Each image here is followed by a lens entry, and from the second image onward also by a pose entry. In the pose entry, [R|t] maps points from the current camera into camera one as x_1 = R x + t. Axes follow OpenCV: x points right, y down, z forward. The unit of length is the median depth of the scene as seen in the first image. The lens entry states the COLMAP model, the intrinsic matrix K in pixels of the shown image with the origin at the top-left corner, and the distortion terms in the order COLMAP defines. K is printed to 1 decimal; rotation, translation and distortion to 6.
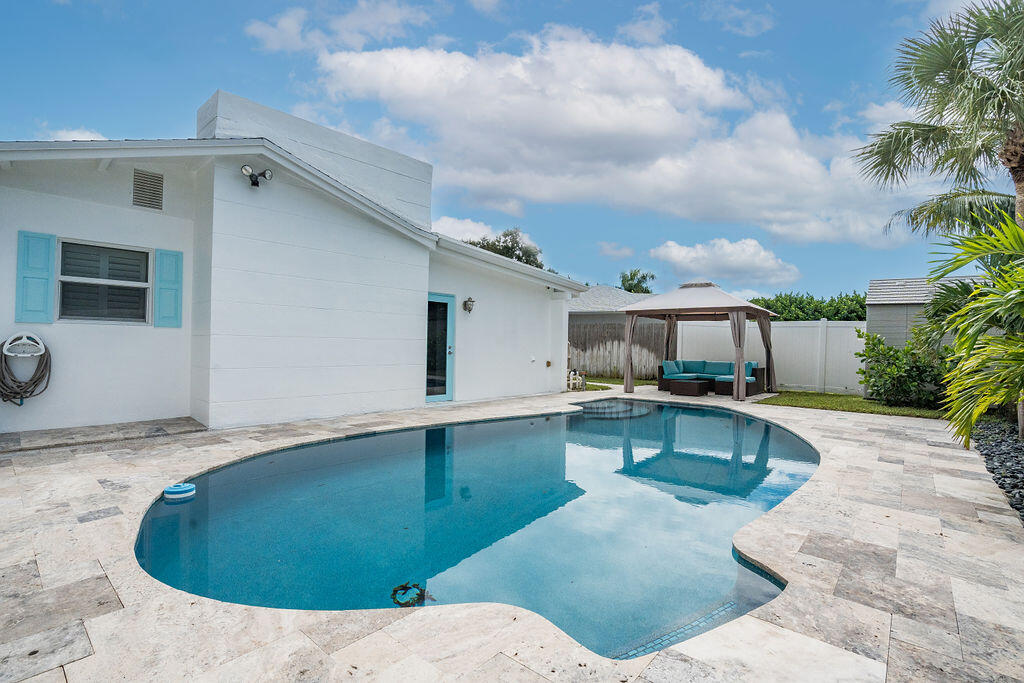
lens RADIAL K [[472.6, 0, 512.0], [0, 472.6, 341.5], [0, 0, 1]] dist [-0.058489, 0.019775]
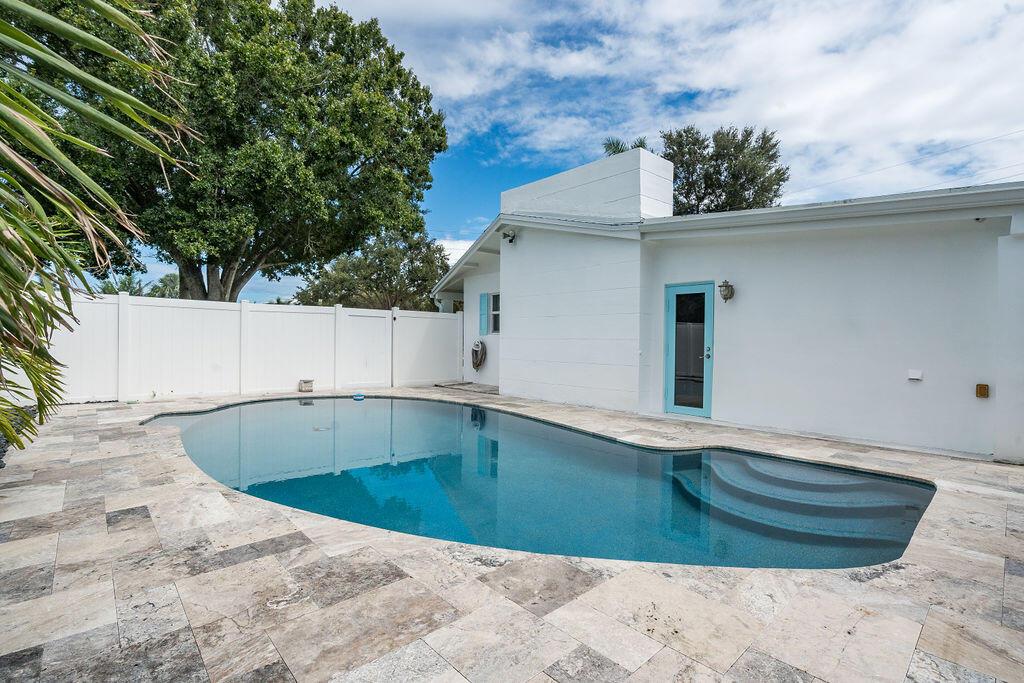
lens RADIAL K [[472.6, 0, 512.0], [0, 472.6, 341.5], [0, 0, 1]] dist [-0.058489, 0.019775]
pose [[-0.107362, -0.017579, -0.994065, 0.685107], [-0.008397, 0.999824, -0.016774, 0.016201], [0.994185, 0.006547, -0.107491, 0.779686]]
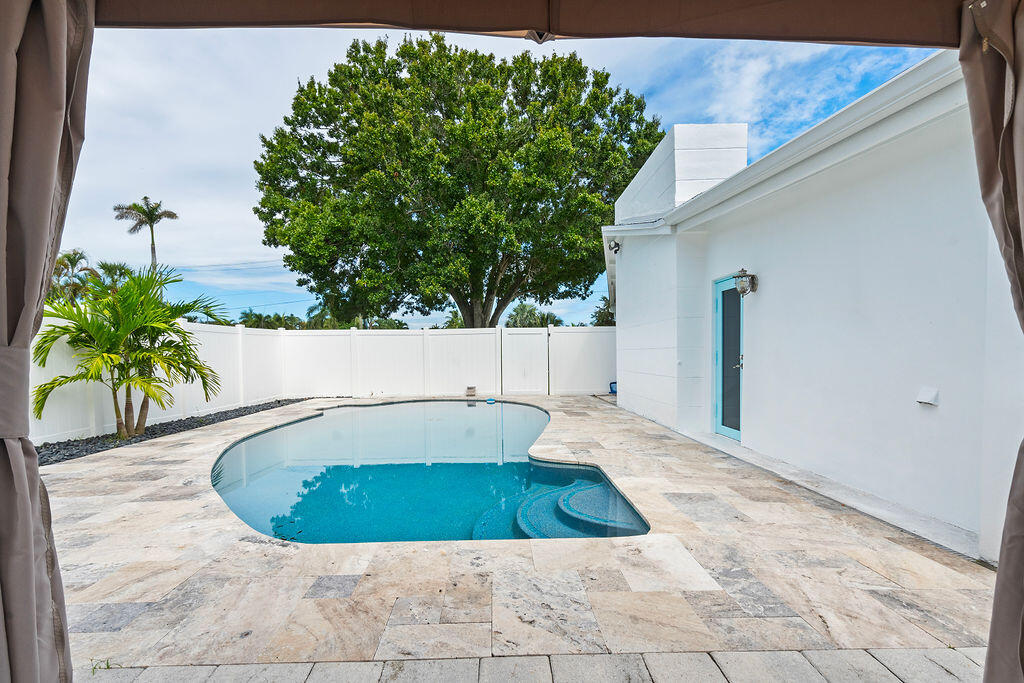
lens RADIAL K [[466.1, 0, 515.1], [0, 466.1, 365.2], [0, 0, 1]] dist [-0.002593, 0.000289]
pose [[-0.724318, 0.006856, -0.689432, 0.512964], [0.003017, 0.999973, 0.006774, 0.018414], [0.689460, 0.002827, -0.724318, 1.266790]]
